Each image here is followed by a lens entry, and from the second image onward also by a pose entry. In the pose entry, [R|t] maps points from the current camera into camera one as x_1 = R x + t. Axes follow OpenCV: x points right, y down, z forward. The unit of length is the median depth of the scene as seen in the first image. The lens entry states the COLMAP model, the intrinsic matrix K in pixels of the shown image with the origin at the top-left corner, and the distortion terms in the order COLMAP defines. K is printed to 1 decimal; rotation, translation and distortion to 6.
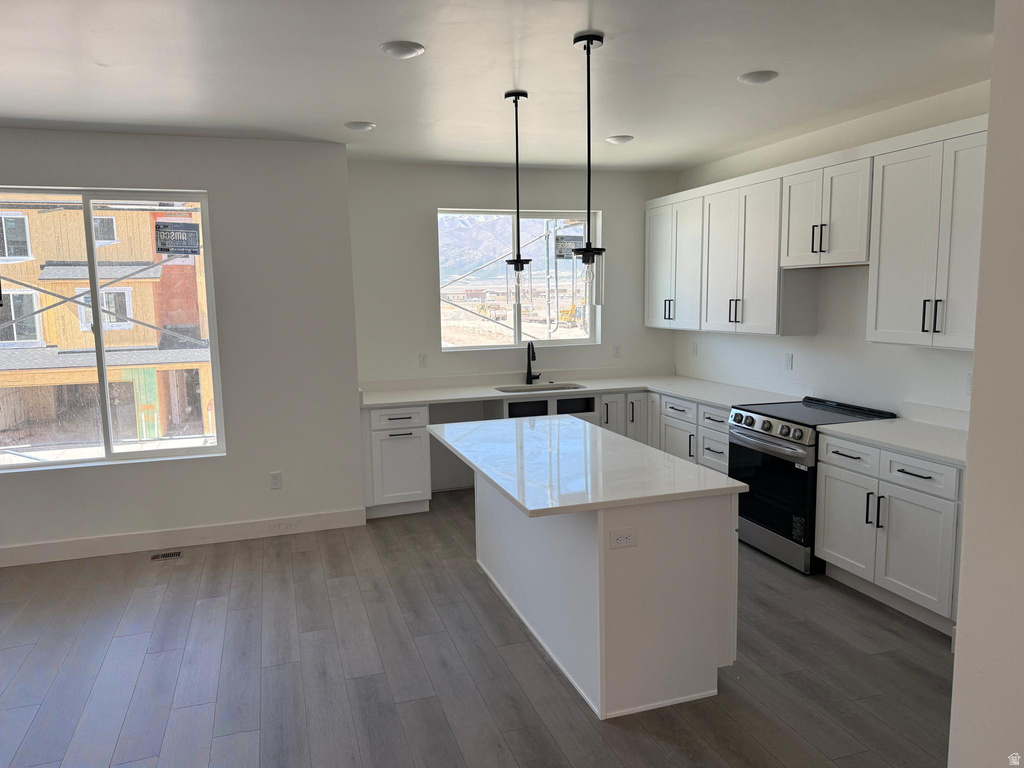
lens RADIAL K [[730.5, 0, 515.1], [0, 730.5, 387.6], [0, 0, 1]] dist [0.054258, -0.038753]
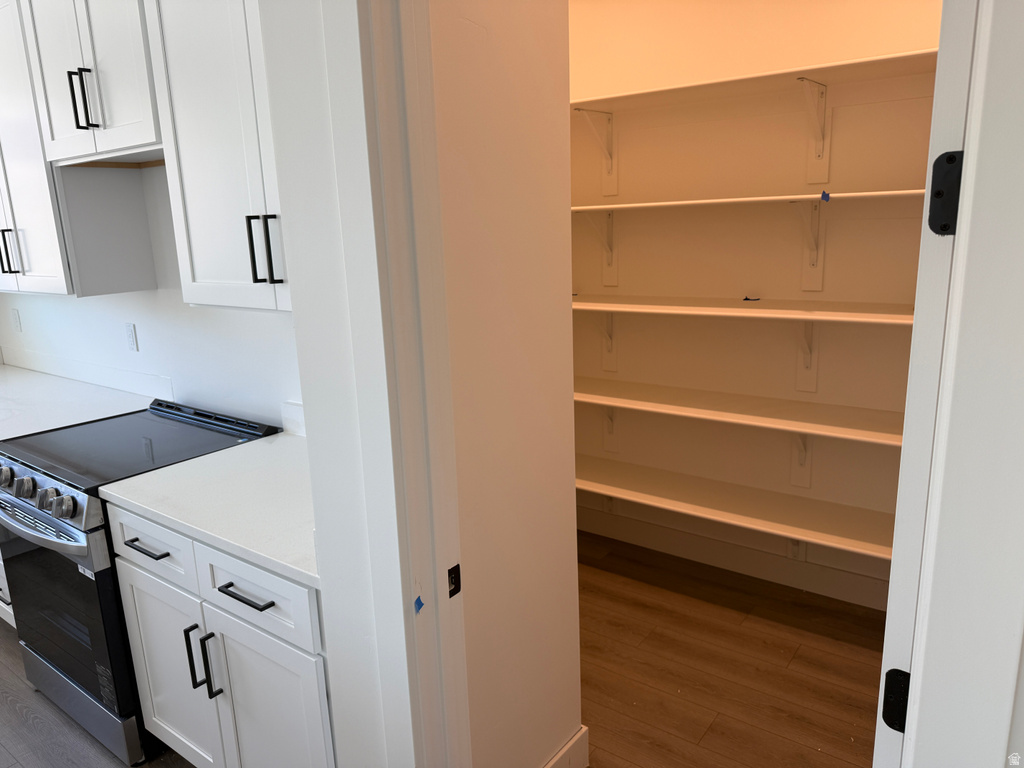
lens RADIAL K [[730.5, 0, 508.5], [0, 730.5, 384.3], [0, 0, 1]] dist [0.054258, -0.038753]
pose [[0.826958, -0.137532, 0.545184, 0.373303], [0.094757, 0.989844, 0.105975, -0.040799], [-0.554222, -0.035977, 0.831591, 0.447732]]
